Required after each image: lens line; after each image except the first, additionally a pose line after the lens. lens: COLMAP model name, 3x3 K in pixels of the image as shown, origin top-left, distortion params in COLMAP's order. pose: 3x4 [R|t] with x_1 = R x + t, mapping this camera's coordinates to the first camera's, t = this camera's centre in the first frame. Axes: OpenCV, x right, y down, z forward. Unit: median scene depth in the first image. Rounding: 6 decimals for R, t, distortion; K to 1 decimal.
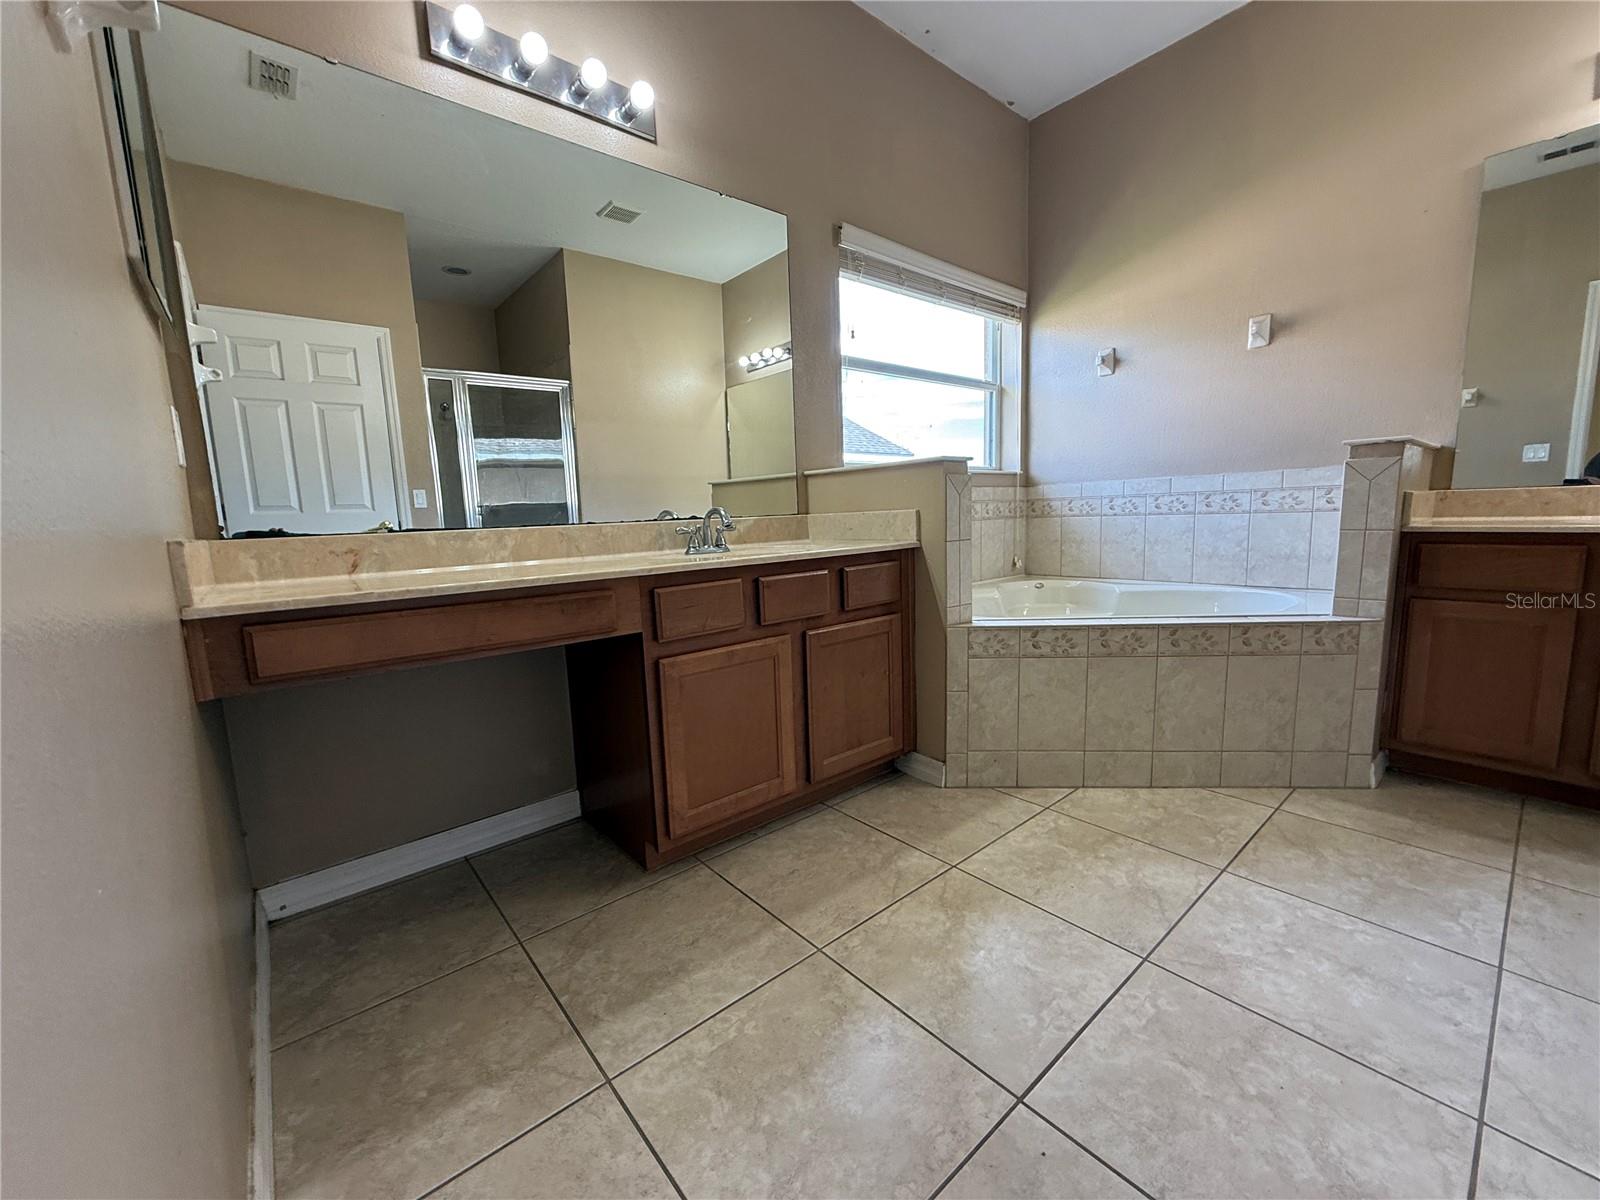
lens RADIAL K [[639.4, 0, 797.4], [0, 639.4, 602.9], [0, 0, 1]] dist [0.004379, -0.000707]
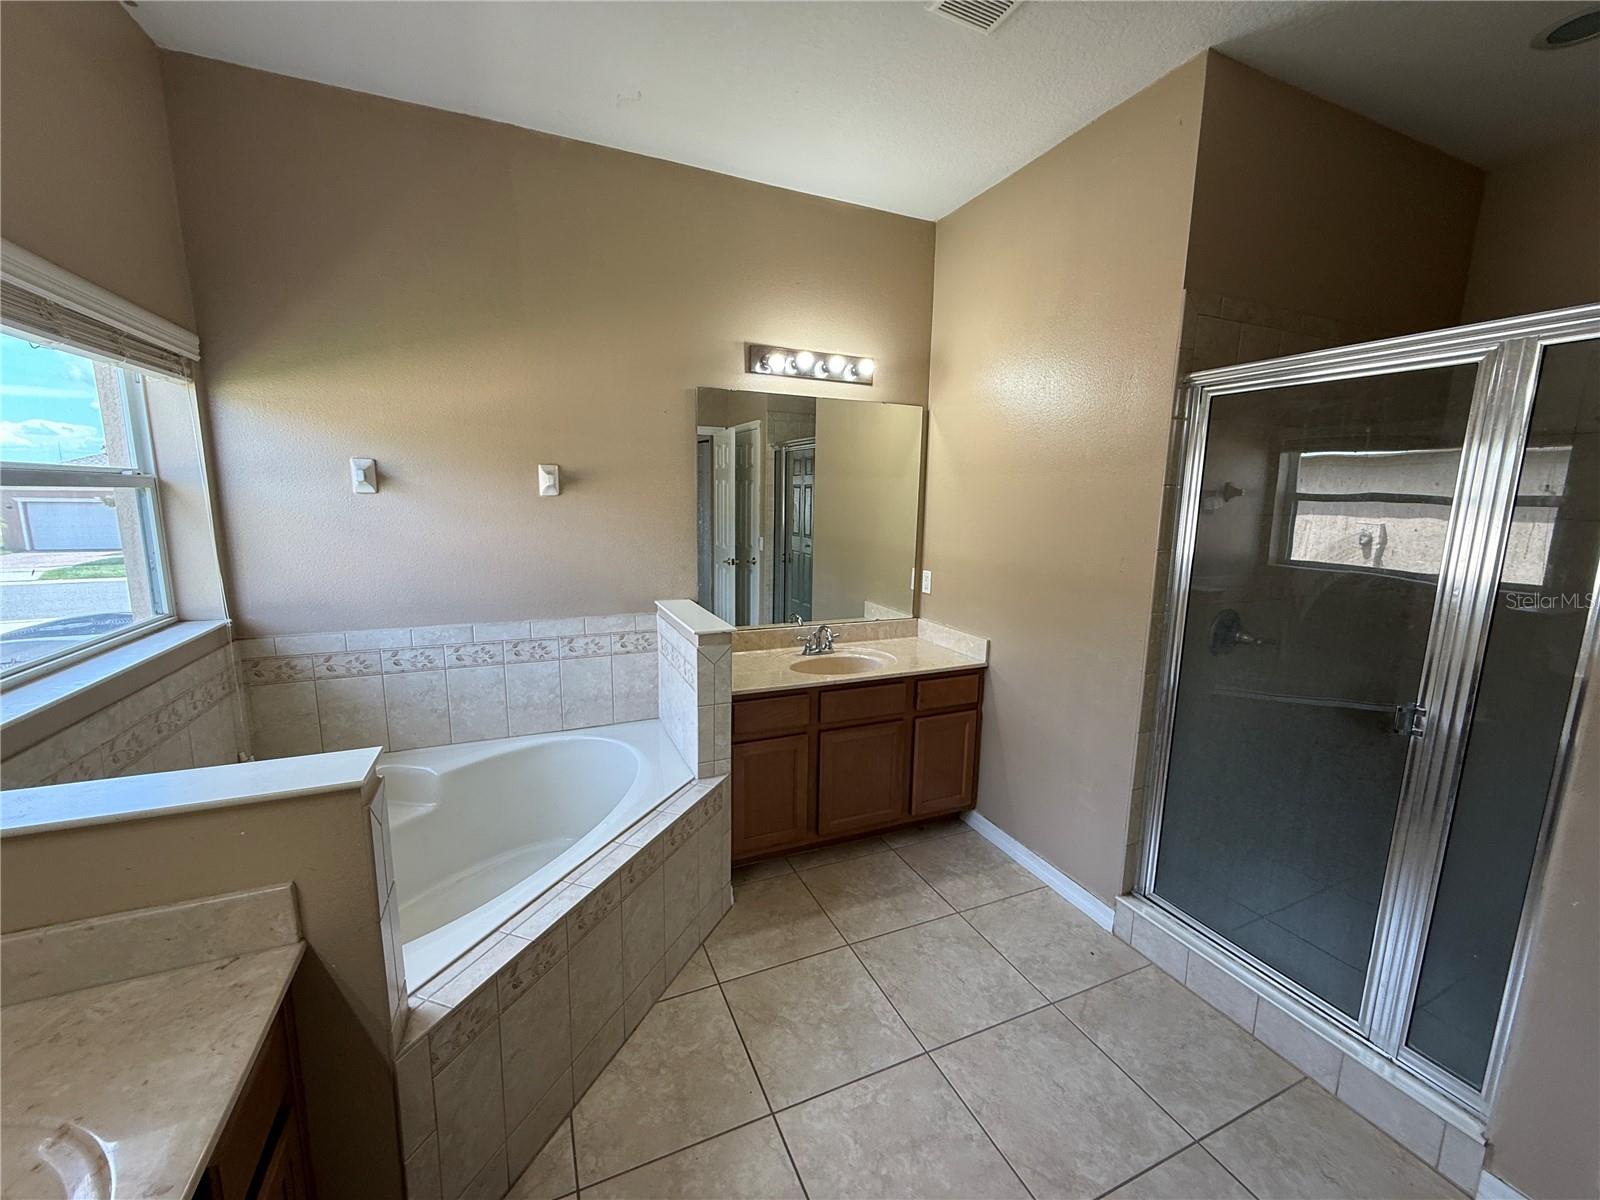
lens RADIAL K [[639.4, 0, 797.4], [0, 639.4, 602.9], [0, 0, 1]] dist [0.004379, -0.000707]
pose [[0.281130, -0.122209, 0.951857, -0.117133], [0.106155, 0.989732, 0.095719, -0.291948], [-0.953781, 0.074135, 0.291216, 0.374009]]
